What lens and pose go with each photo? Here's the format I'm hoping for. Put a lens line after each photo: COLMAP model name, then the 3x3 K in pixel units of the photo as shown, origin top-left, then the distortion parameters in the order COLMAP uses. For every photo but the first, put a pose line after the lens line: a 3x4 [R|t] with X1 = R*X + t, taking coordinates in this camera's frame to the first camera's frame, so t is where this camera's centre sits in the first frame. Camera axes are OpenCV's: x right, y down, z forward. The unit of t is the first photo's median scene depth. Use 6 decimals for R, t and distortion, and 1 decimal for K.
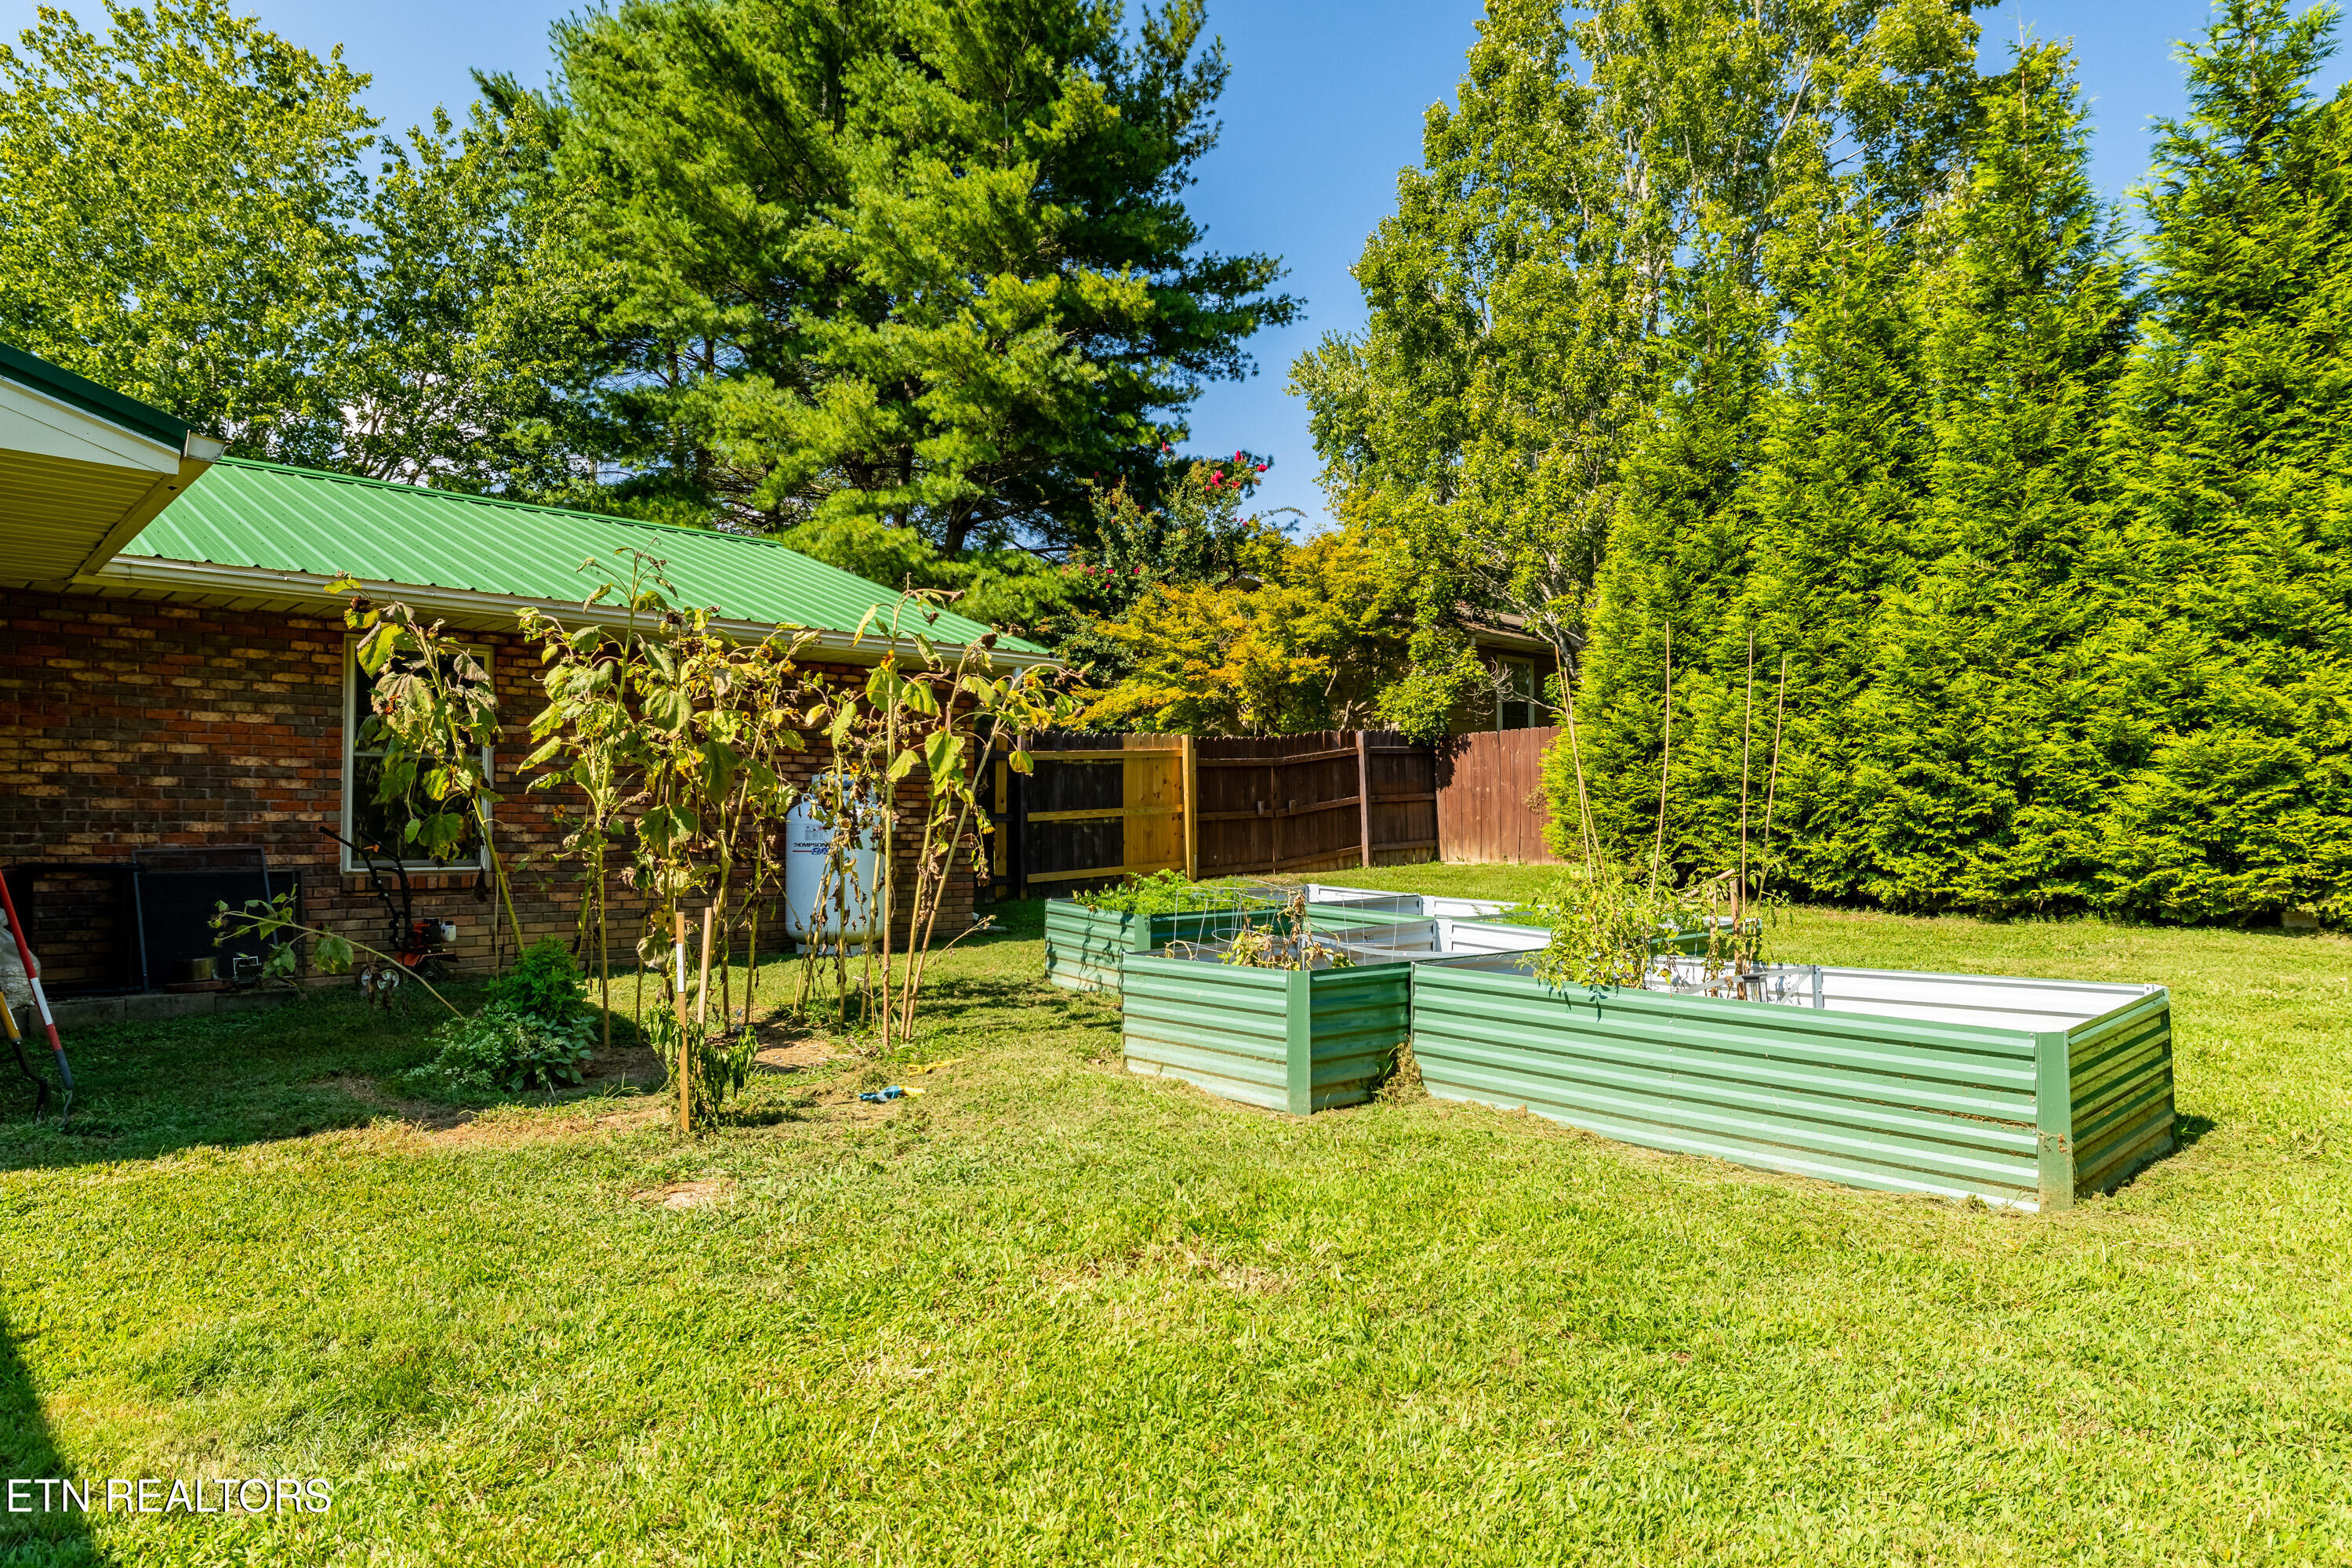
lens RADIAL K [[1321.2, 0, 1184.3], [0, 1321.2, 785.0], [0, 0, 1]] dist [0.001642, -0.001135]
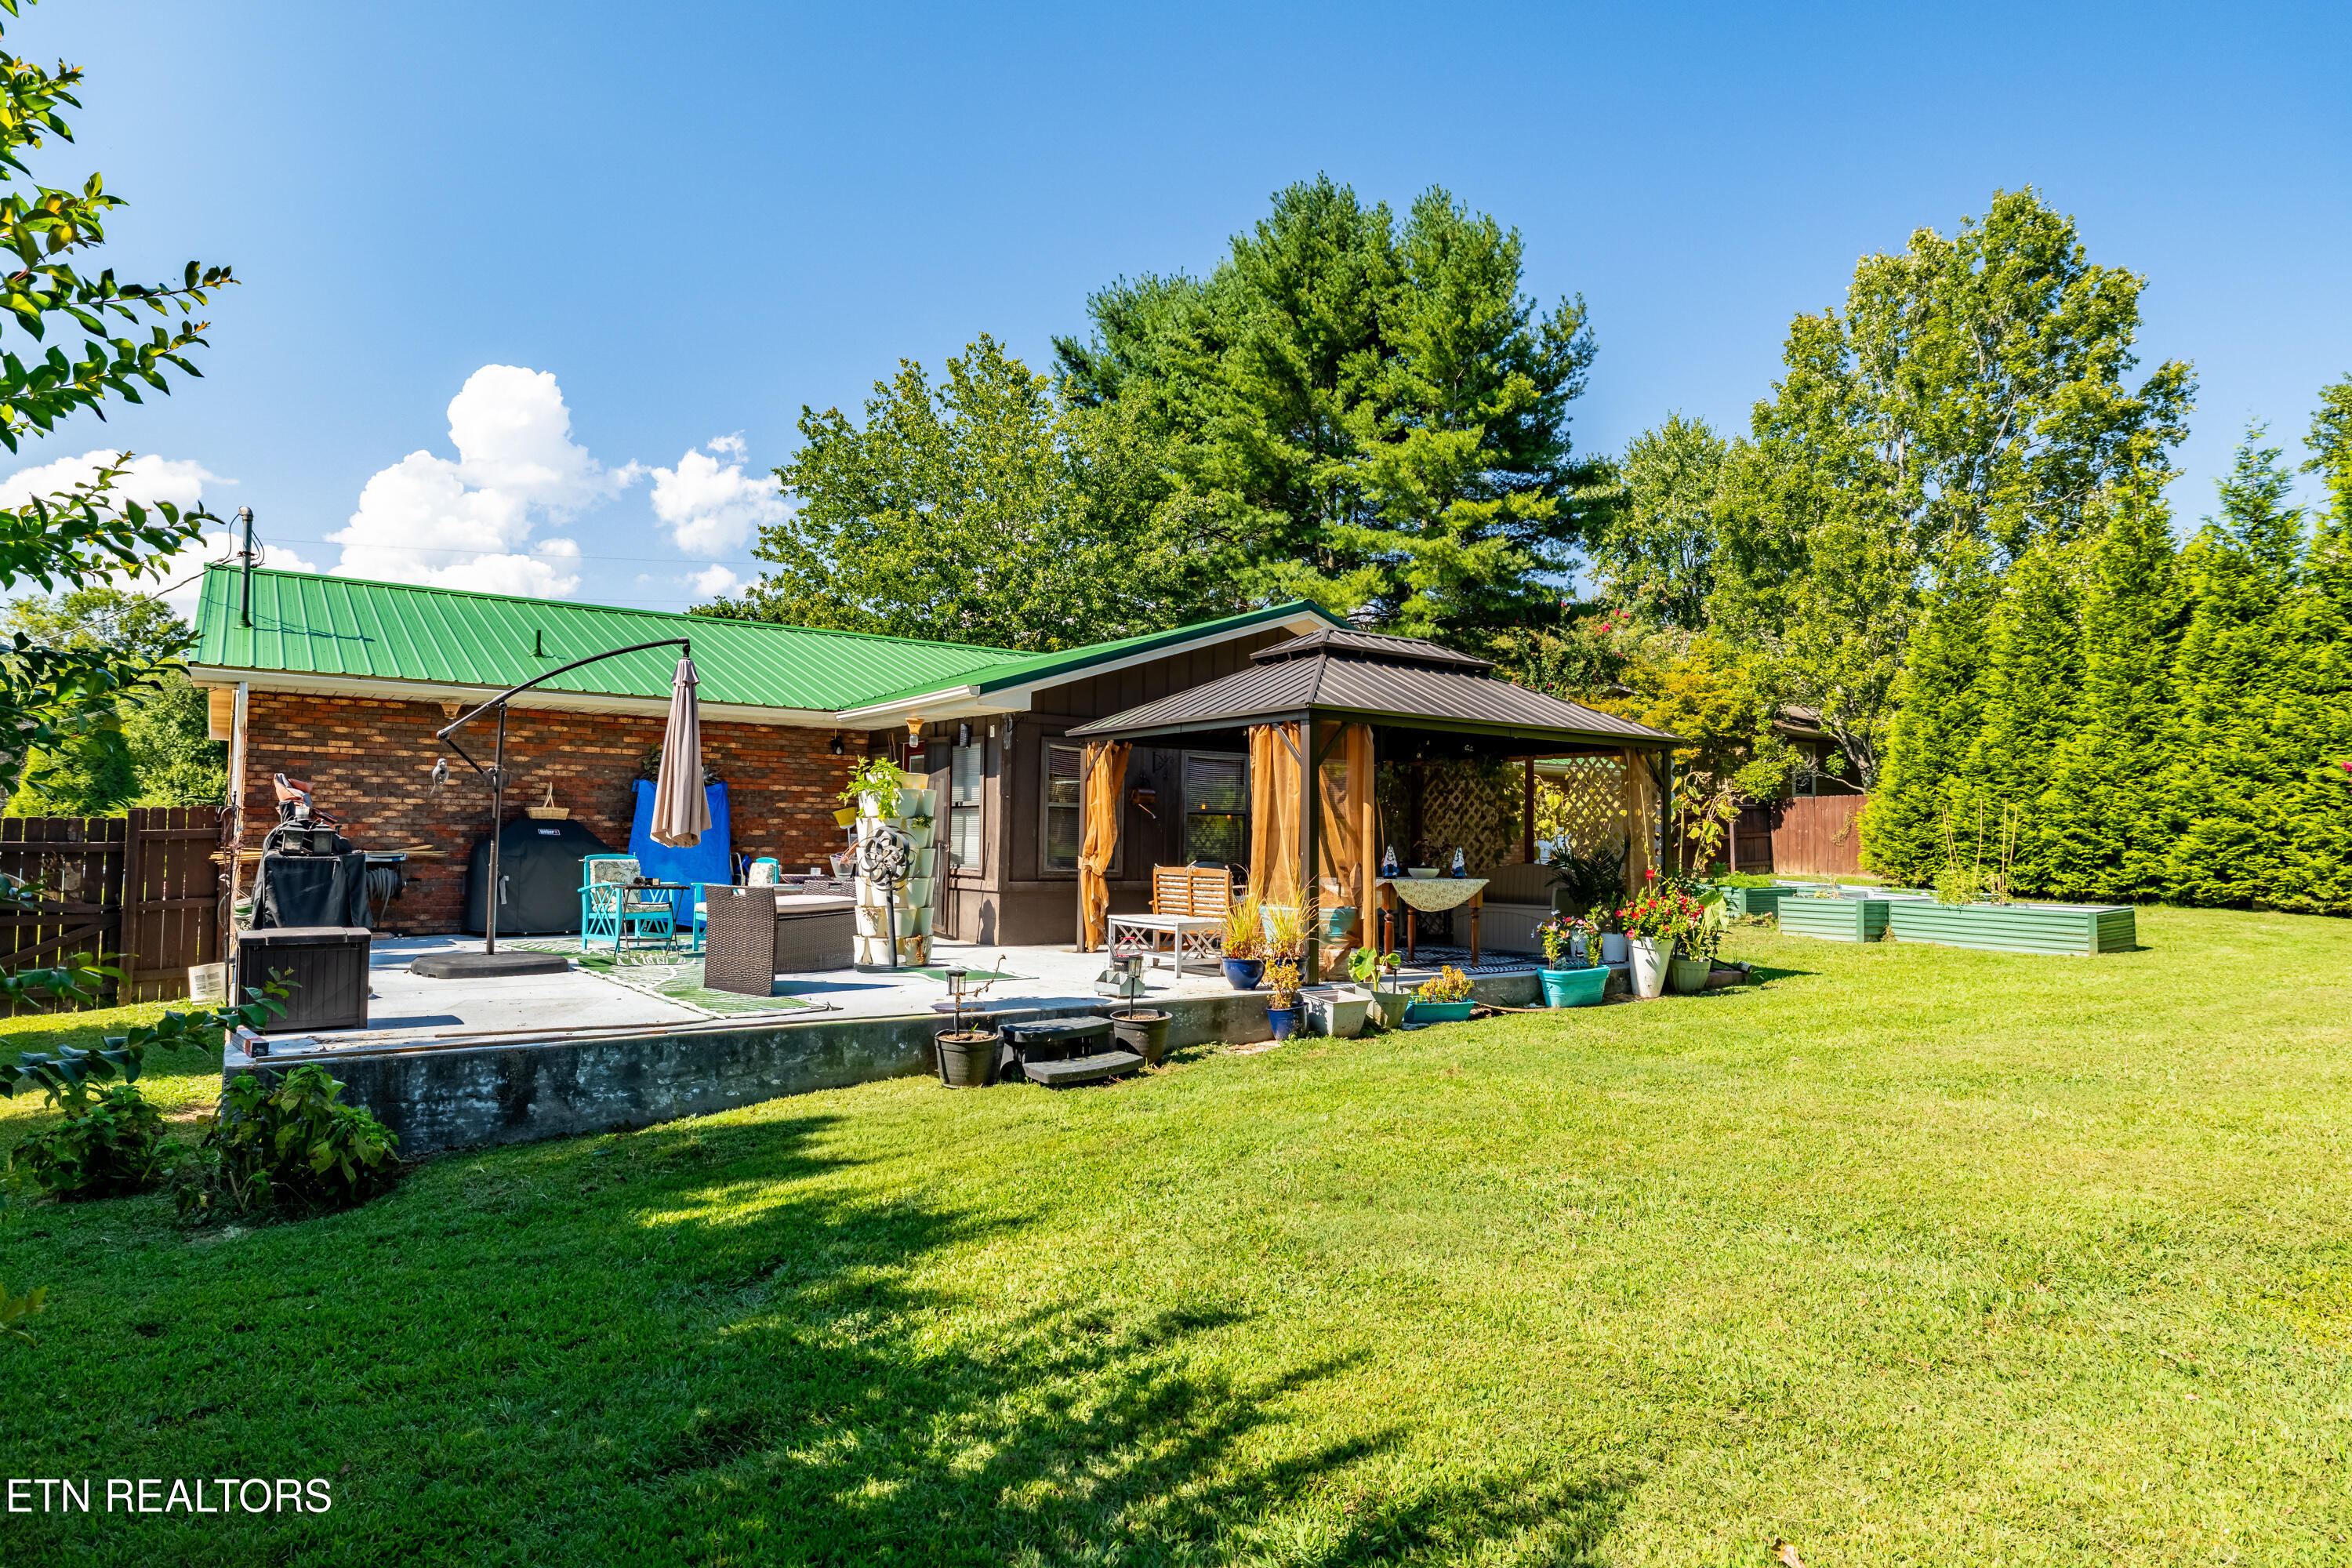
lens RADIAL K [[1282.7, 0, 1160.5], [0, 1282.7, 785.7], [0, 0, 1]] dist [-0.000133, 0.000214]
pose [[0.990956, 0.009907, -0.133820, -0.558156], [-0.011165, 0.999900, -0.008657, -0.046901], [0.133721, 0.010073, 0.990968, -1.109445]]
